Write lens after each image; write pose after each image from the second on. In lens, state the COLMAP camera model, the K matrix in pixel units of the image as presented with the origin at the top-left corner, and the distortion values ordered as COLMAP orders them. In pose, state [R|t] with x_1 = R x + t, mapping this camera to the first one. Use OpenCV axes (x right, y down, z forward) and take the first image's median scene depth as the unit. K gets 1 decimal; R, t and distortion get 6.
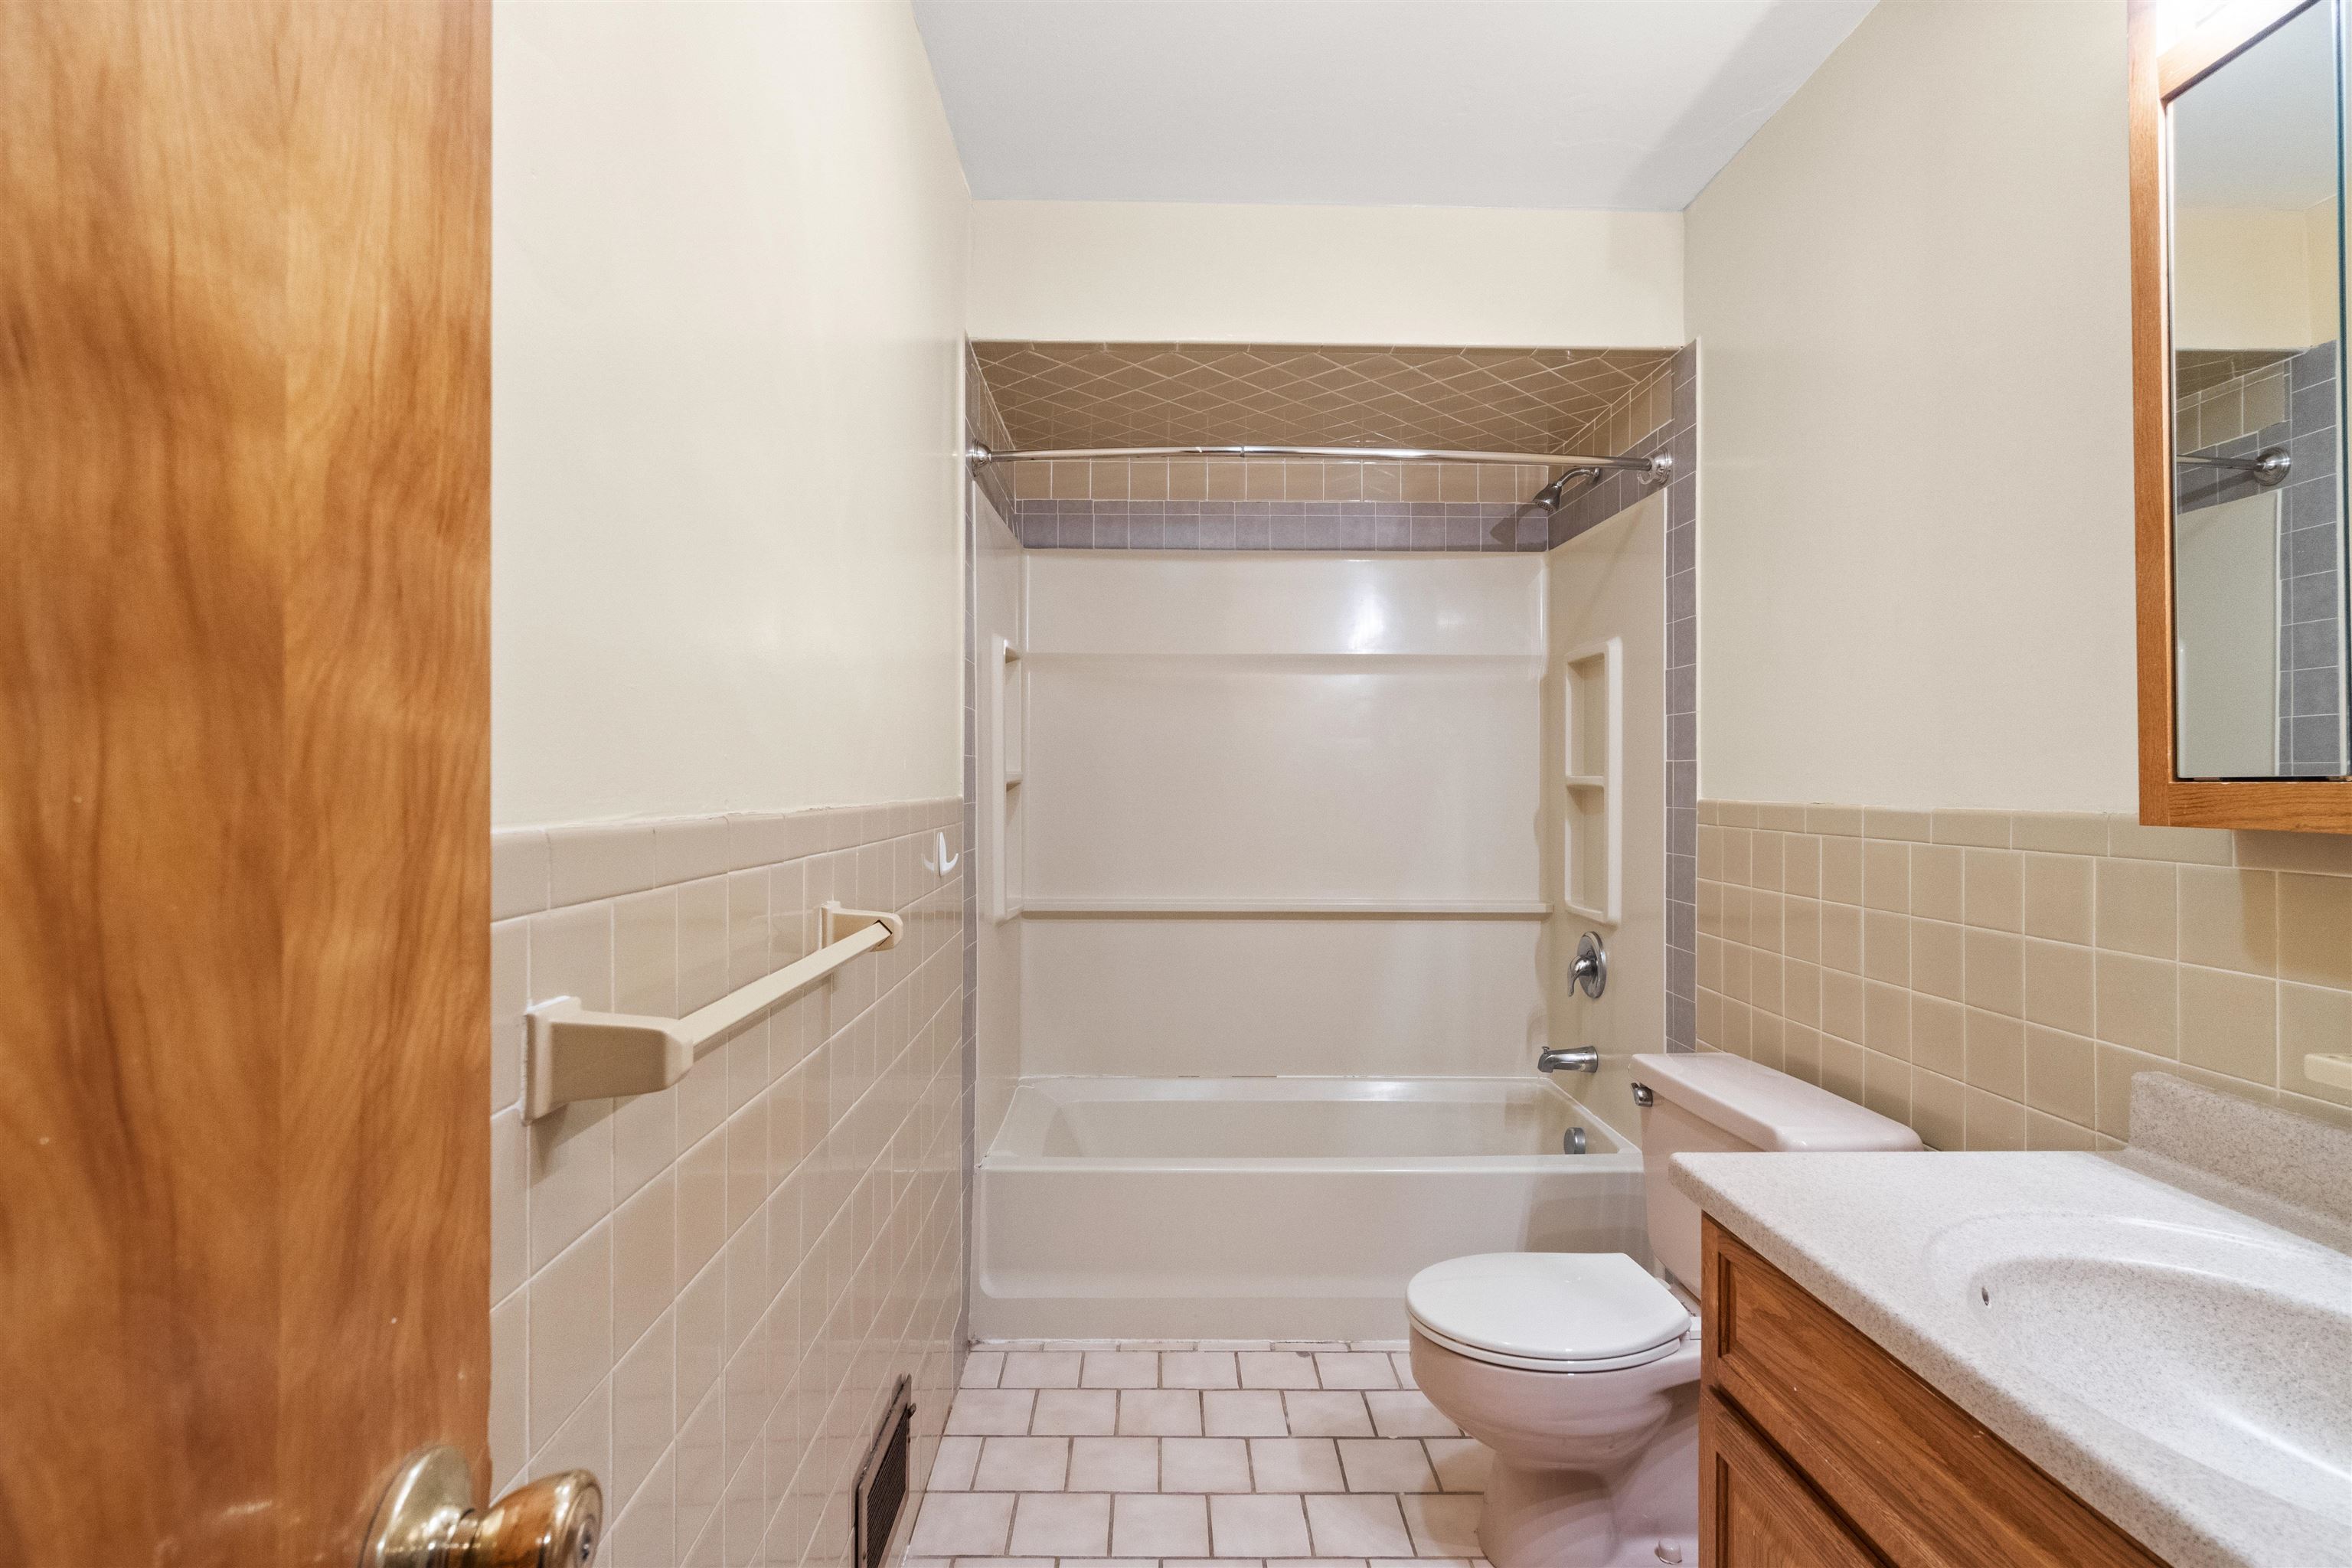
lens RADIAL K [[1158.3, 0, 1172.0], [0, 1158.3, 781.1], [0, 0, 1]] dist [0.000677, 0.000171]
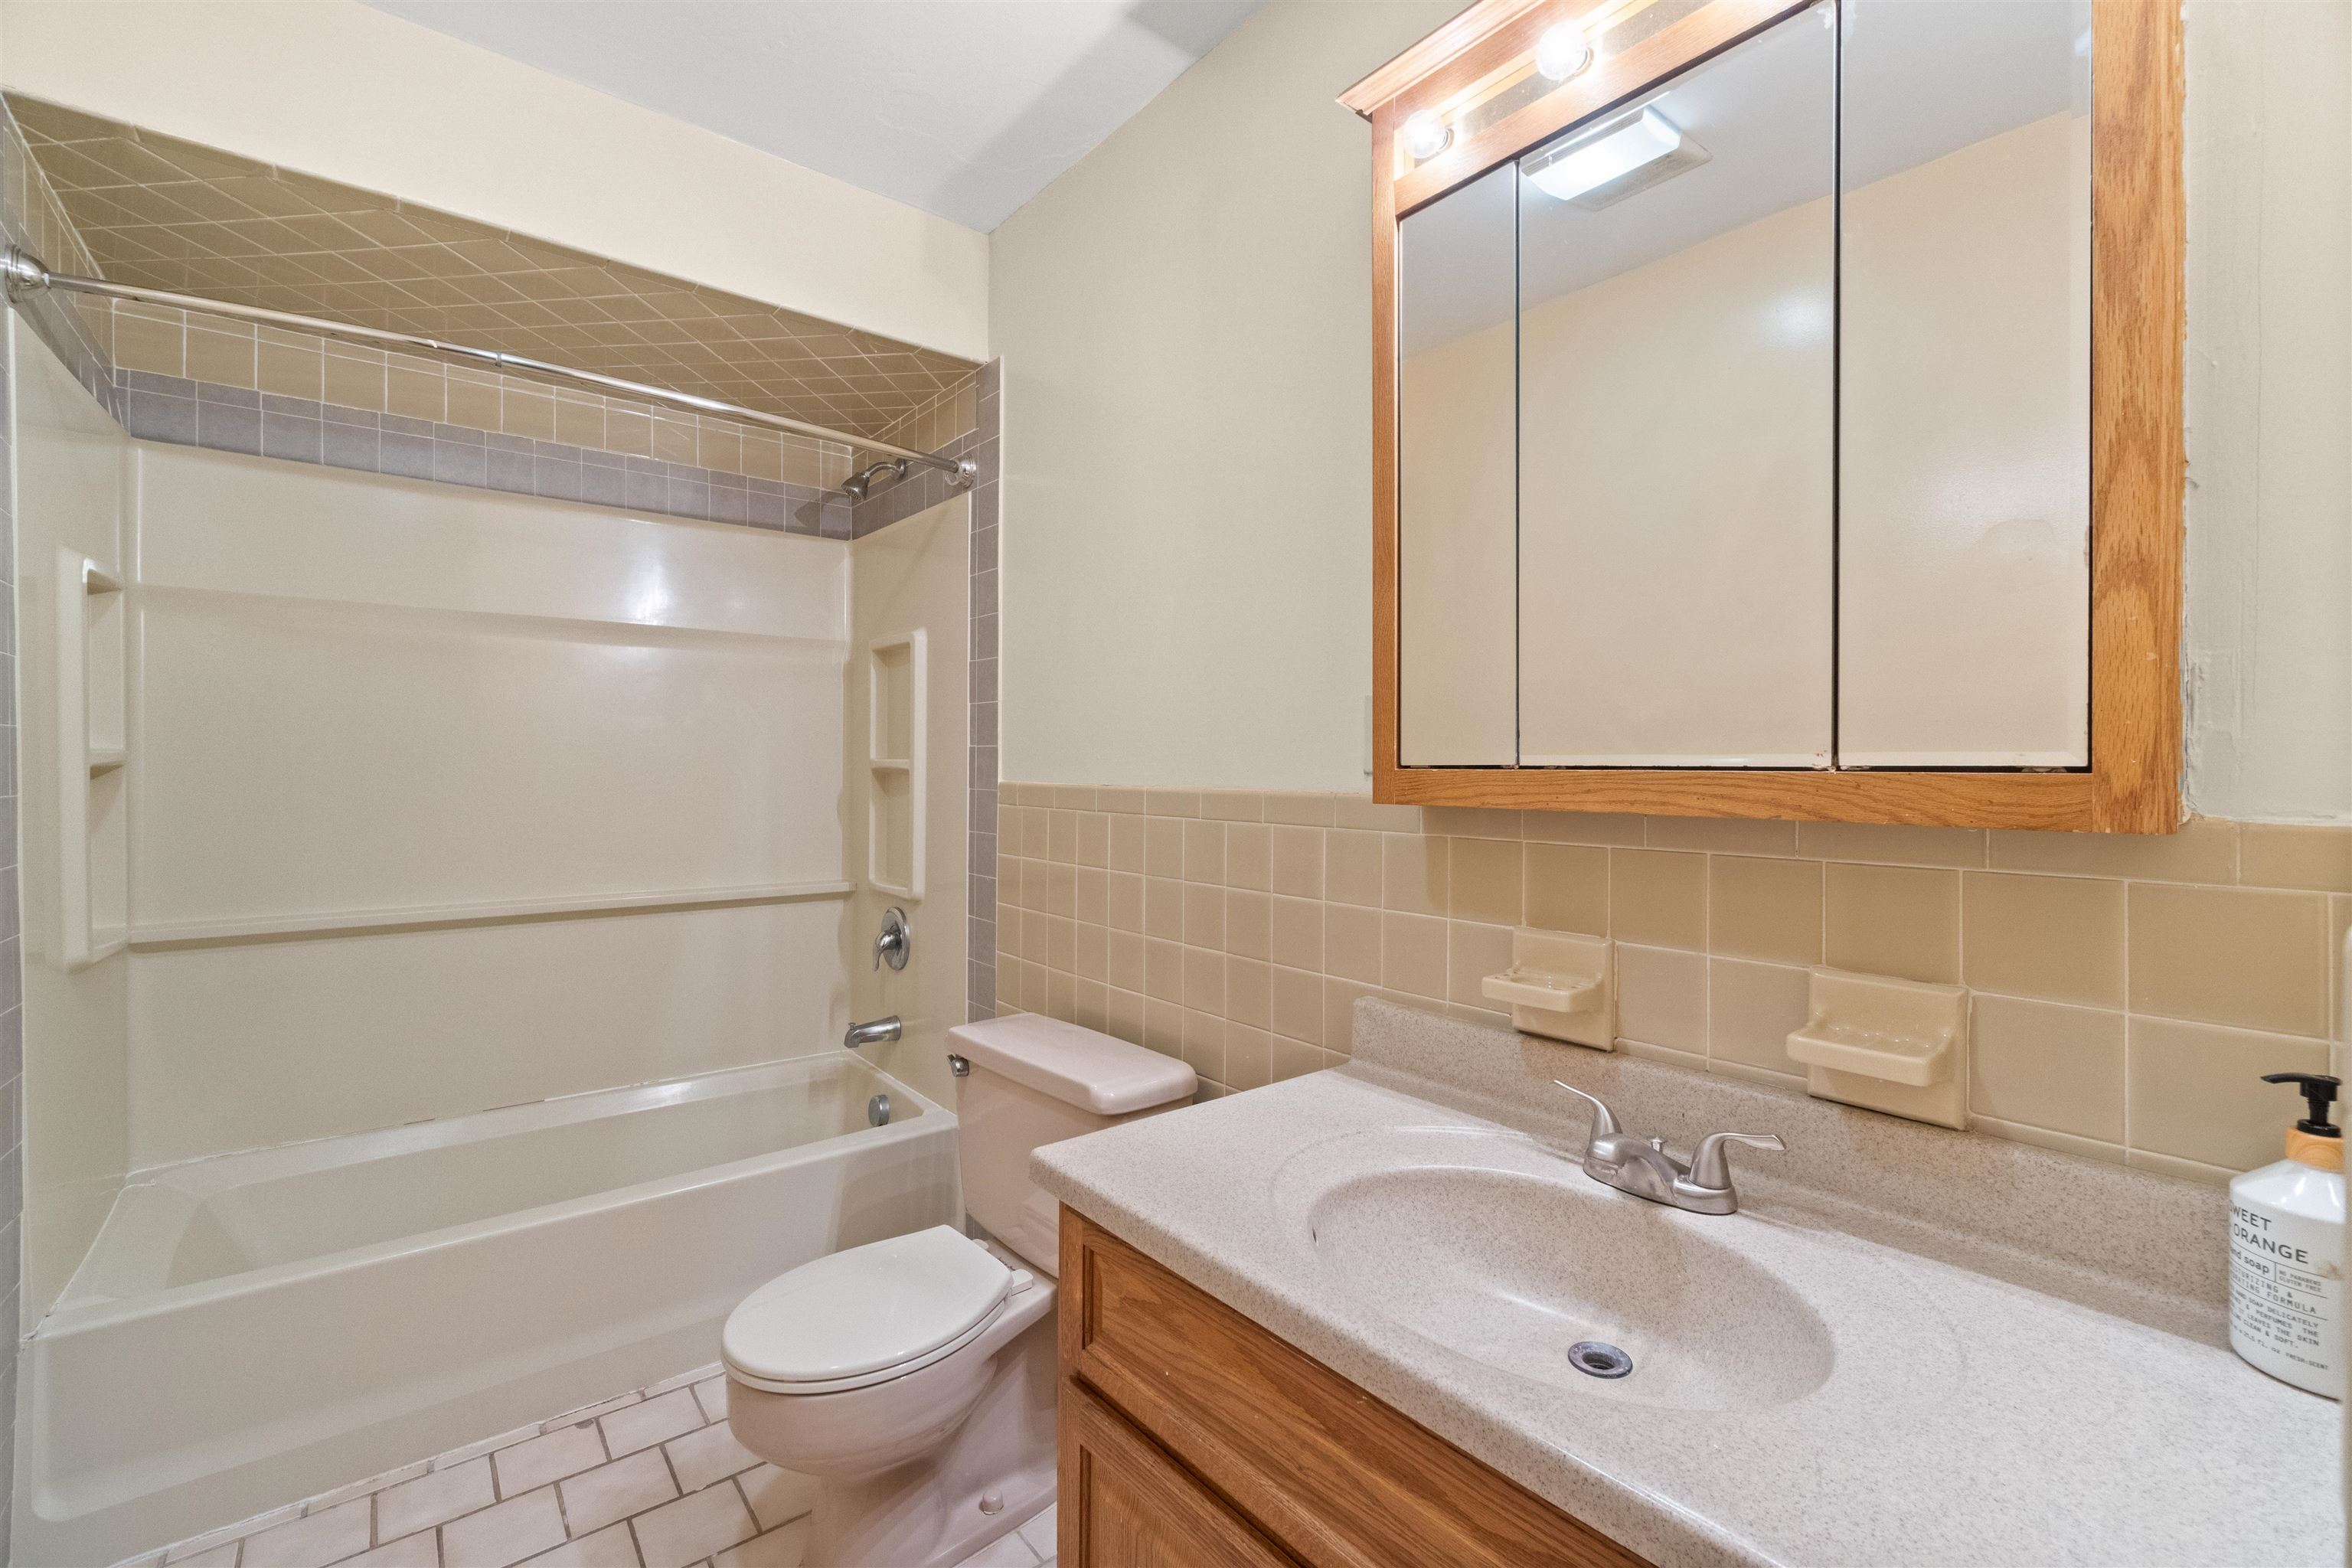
lens RADIAL K [[1021.2, 0, 1181.3], [0, 1021.2, 767.9], [0, 0, 1]] dist [-0.005757, 0.001040]
pose [[0.792206, -0.001407, 0.610252, 0.003846], [-0.002683, 0.999980, 0.005788, -0.003124], [-0.610248, -0.006222, 0.792186, 0.140767]]
